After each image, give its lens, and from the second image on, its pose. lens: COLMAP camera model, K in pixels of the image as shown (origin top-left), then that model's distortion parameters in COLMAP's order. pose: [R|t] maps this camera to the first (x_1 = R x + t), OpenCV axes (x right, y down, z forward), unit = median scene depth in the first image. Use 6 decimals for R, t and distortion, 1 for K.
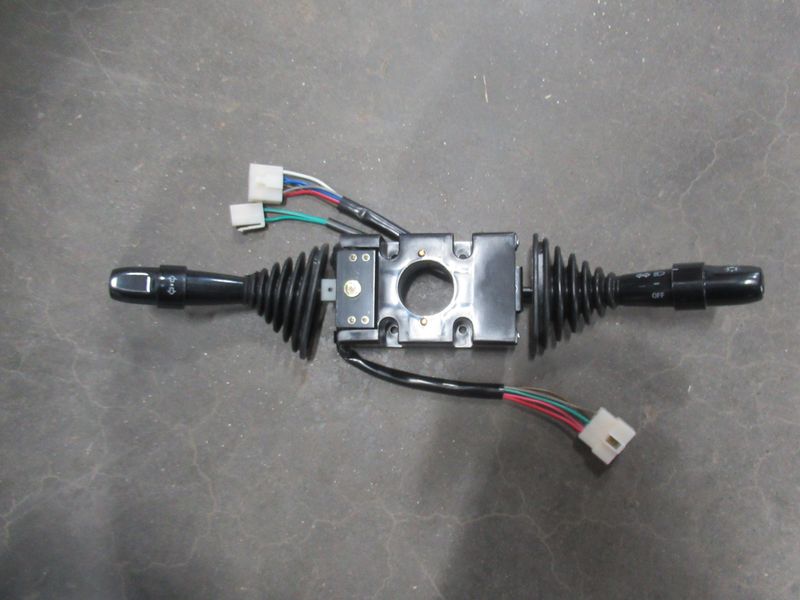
lens RADIAL K [[563.3, 0, 400.0], [0, 563.3, 300.0], [0, 0, 1]] dist [-0.054013, 0.003054]
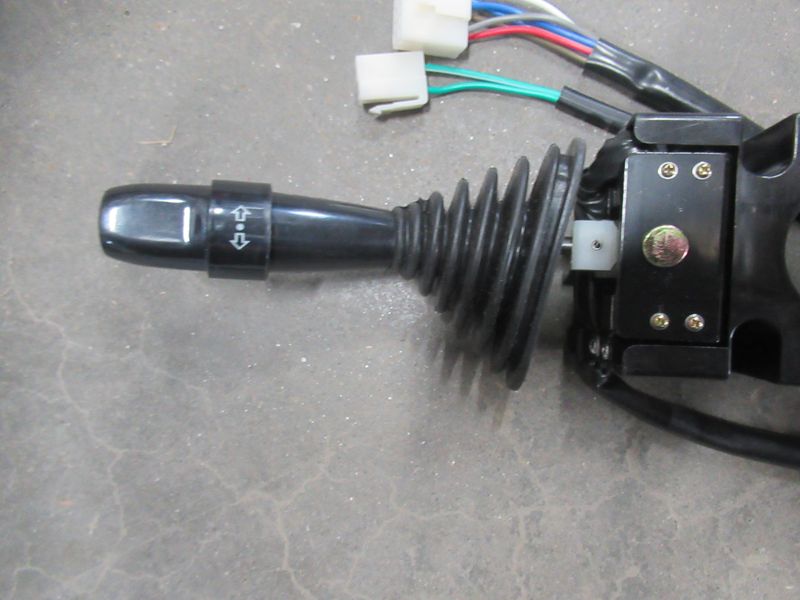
lens RADIAL K [[563.3, 0, 400.0], [0, 563.3, 300.0], [0, 0, 1]] dist [-0.054013, 0.003054]
pose [[0.995633, 0.034081, -0.086914, -0.217673], [-0.022423, 0.991030, 0.131748, -0.027395], [0.090625, -0.129224, 0.987466, 0.509391]]
